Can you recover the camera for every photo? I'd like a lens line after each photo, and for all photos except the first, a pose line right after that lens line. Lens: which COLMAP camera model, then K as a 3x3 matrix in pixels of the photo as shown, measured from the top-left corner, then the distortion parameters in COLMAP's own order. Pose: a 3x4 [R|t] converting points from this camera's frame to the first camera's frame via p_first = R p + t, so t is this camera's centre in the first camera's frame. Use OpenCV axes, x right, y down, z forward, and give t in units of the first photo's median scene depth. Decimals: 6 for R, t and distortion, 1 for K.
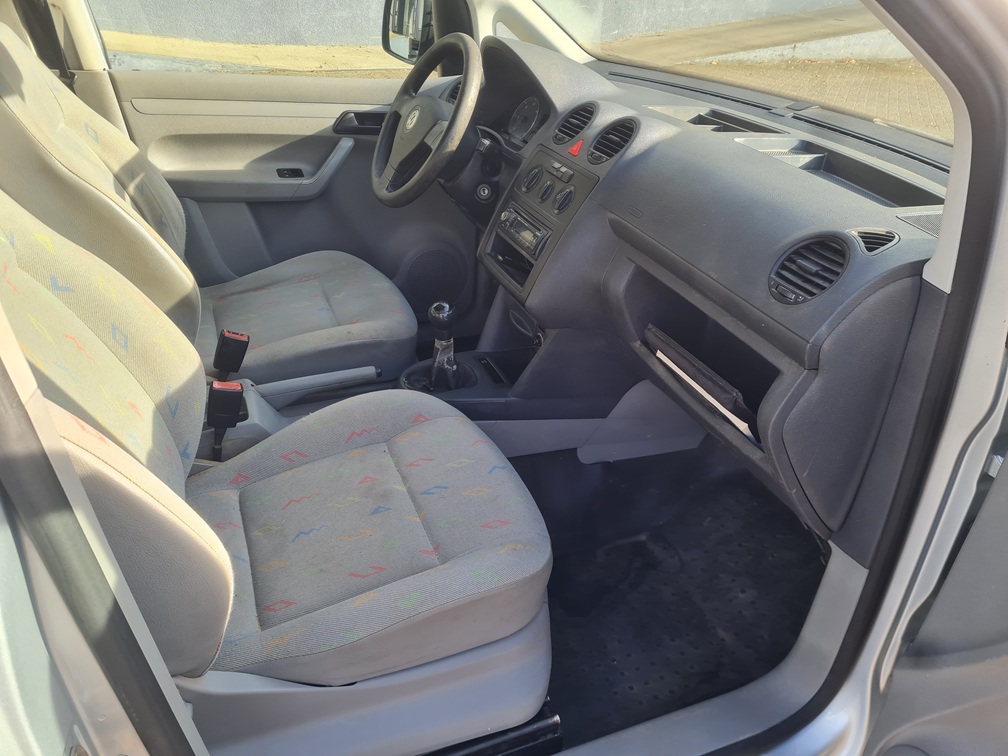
lens RADIAL K [[786.8, 0, 503.5], [0, 786.8, 397.6], [0, 0, 1]] dist [0.042333, -0.001575]
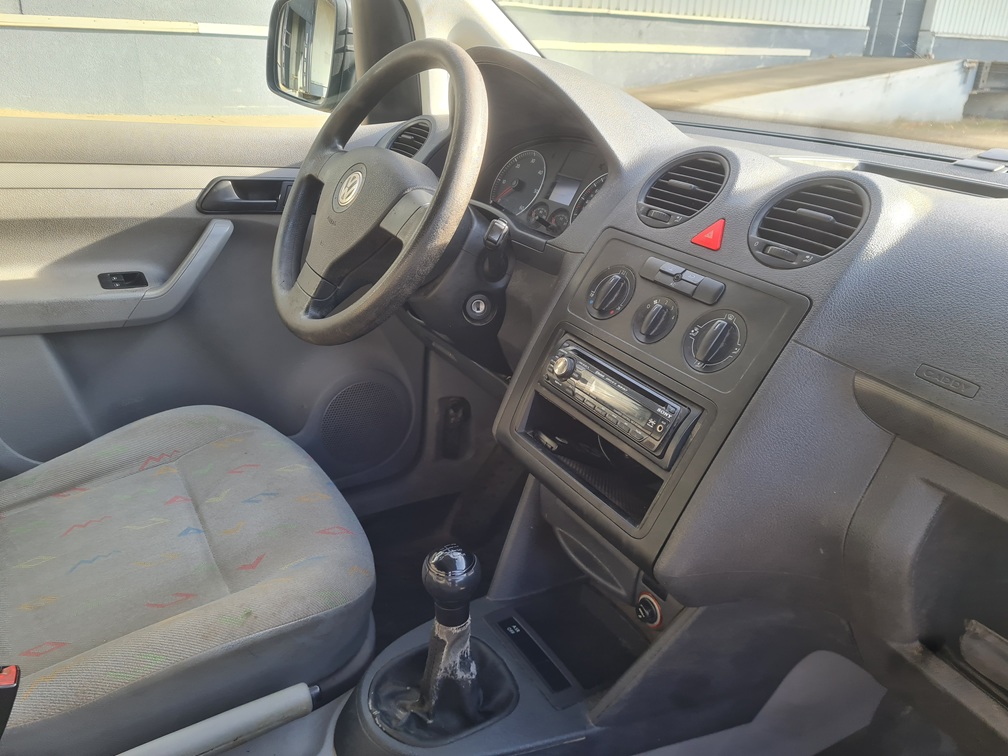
lens RADIAL K [[832.4, 0, 504.0], [0, 832.4, 378.0], [0, 0, 1]] dist [0.027768, -0.004815]
pose [[0.987412, -0.052997, 0.149028, -0.111341], [0.069620, 0.991640, -0.108639, -0.161054], [-0.142025, 0.117646, 0.982847, 0.461178]]
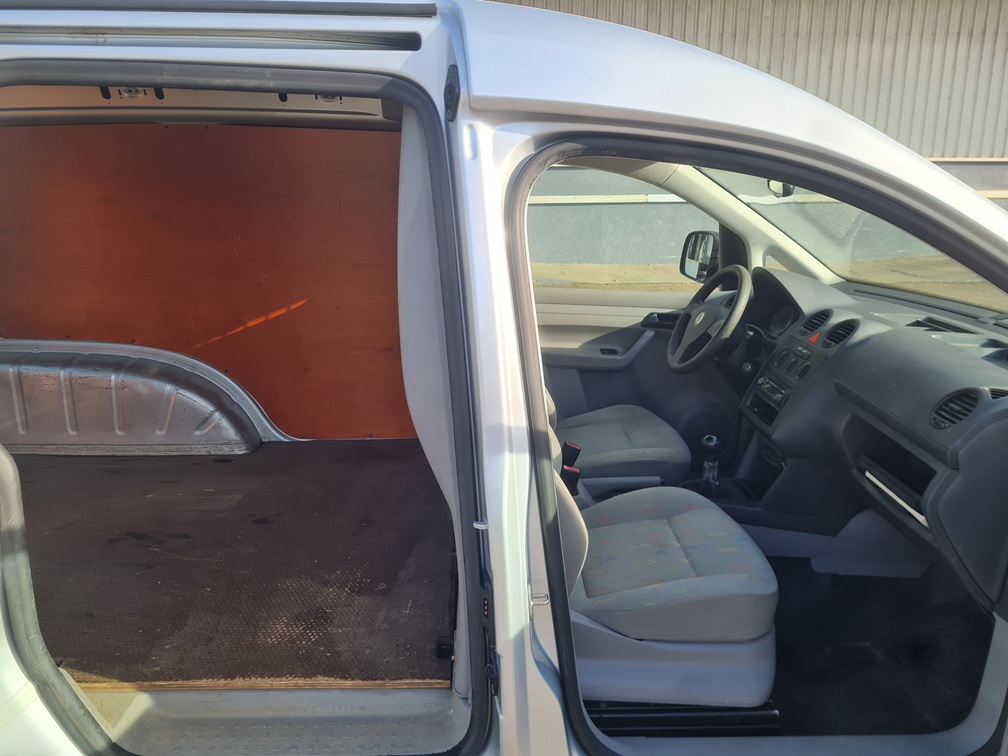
lens RADIAL K [[760.5, 0, 504.0], [0, 760.5, 378.0], [0, 0, 1]] dist [0.040081, -0.041330]
pose [[0.940519, 0.052648, -0.335638, 0.027390], [-0.139251, 0.960862, -0.239485, 0.161168], [0.309893, 0.271978, 0.911040, -0.414346]]
